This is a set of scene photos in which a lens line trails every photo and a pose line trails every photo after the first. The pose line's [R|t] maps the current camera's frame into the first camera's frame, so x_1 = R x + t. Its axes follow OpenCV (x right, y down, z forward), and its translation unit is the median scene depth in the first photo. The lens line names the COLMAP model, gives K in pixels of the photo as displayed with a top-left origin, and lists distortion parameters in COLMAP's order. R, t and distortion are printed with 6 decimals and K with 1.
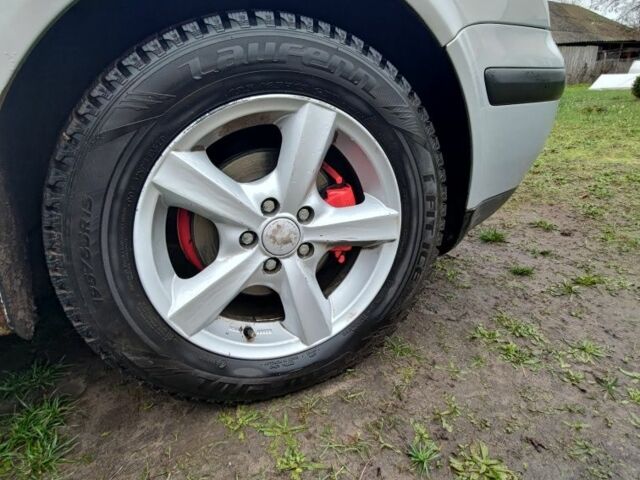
lens RADIAL K [[427.2, 0, 320.0], [0, 427.2, 240.0], [0, 0, 1]] dist [0.007476, 0.002087]
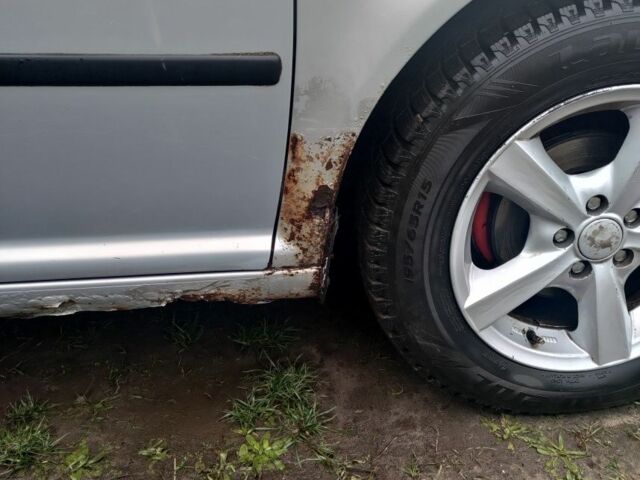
lens RADIAL K [[683.1, 0, 320.0], [0, 683.1, 240.0], [0, 0, 1]] dist [0.053818, -0.002107]
pose [[0.962894, 0.159020, -0.218056, -0.334961], [-0.135362, 0.983559, 0.119537, -0.096454], [0.233480, -0.085585, 0.968588, -0.488372]]
